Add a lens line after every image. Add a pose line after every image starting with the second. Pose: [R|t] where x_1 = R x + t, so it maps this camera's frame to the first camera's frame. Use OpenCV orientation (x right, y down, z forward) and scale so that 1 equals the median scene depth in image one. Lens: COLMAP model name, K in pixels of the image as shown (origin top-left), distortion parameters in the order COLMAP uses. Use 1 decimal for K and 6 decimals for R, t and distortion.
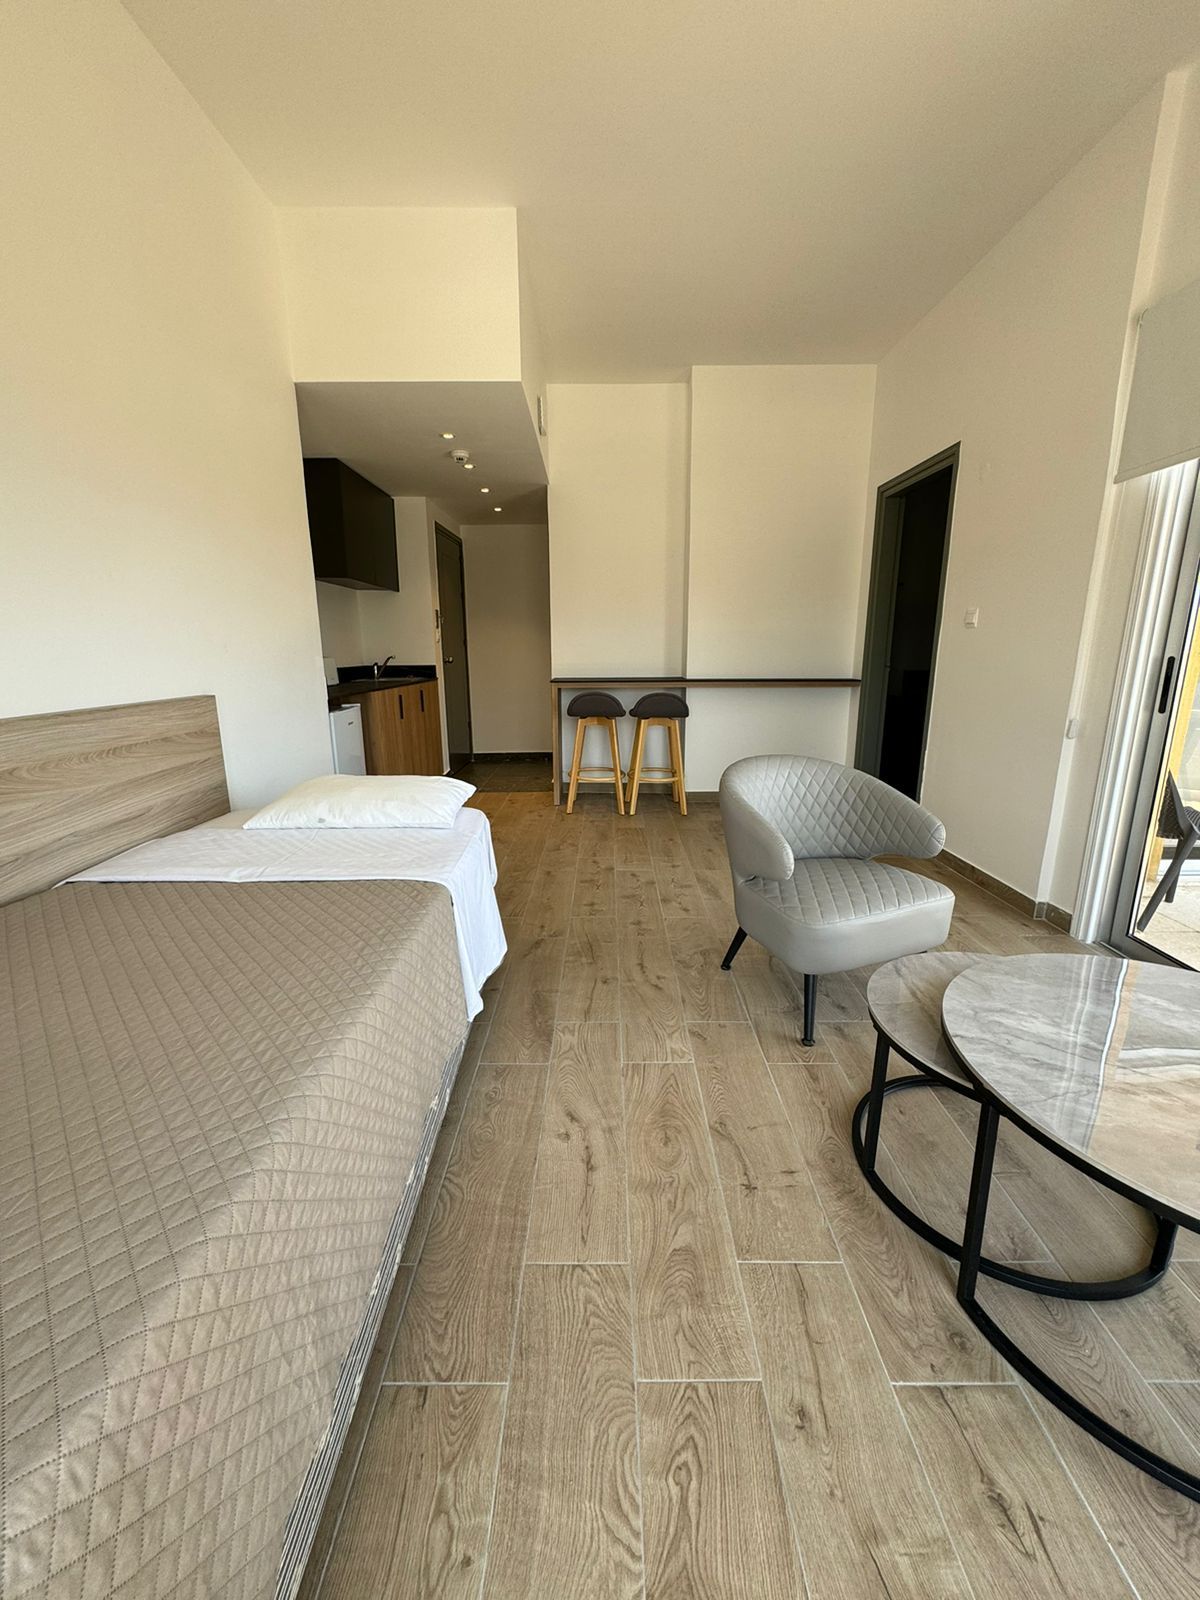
lens RADIAL K [[640.5, 0, 604.4], [0, 640.5, 797.5], [0, 0, 1]] dist [-0.000687, 0.000227]
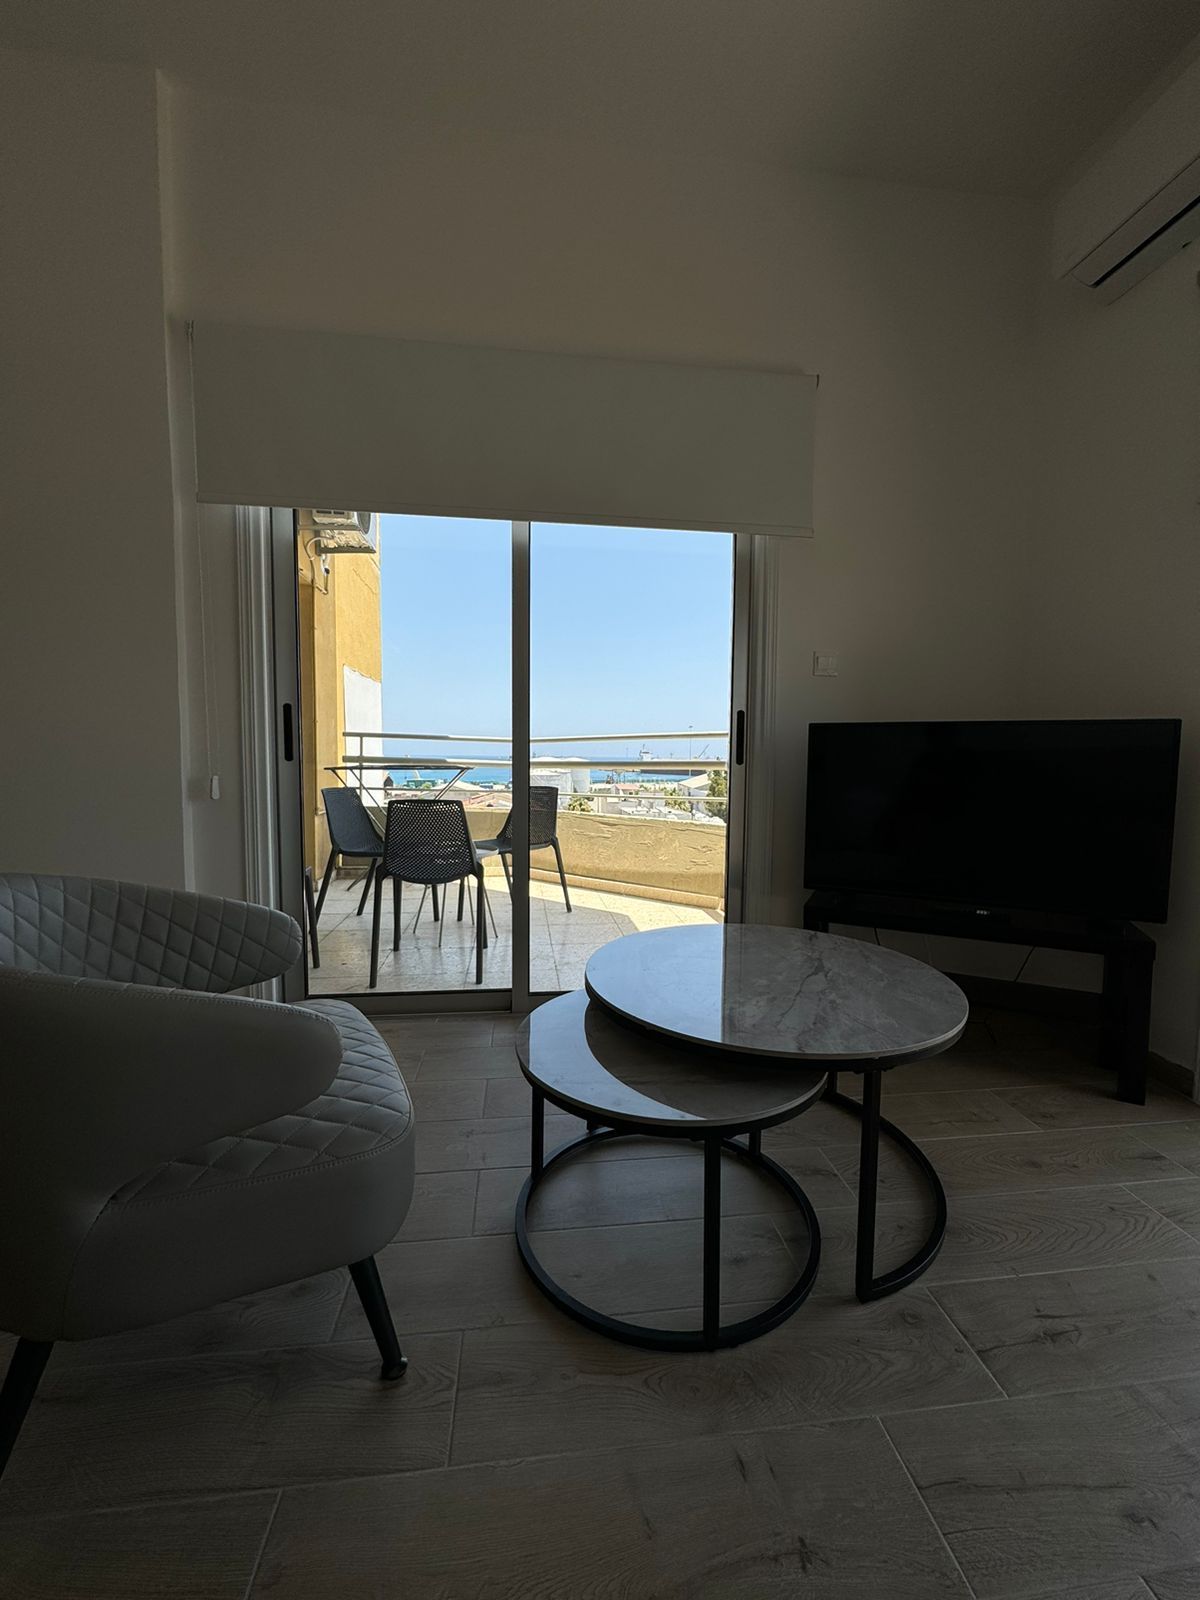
lens RADIAL K [[640.5, 0, 603.1], [0, 640.5, 802.6], [0, 0, 1]] dist [-0.000687, 0.000227]
pose [[-0.122773, -0.070381, 0.989936, -0.288925], [0.217594, 0.971303, 0.096042, -0.116599], [-0.968287, 0.227196, -0.103935, 1.271333]]
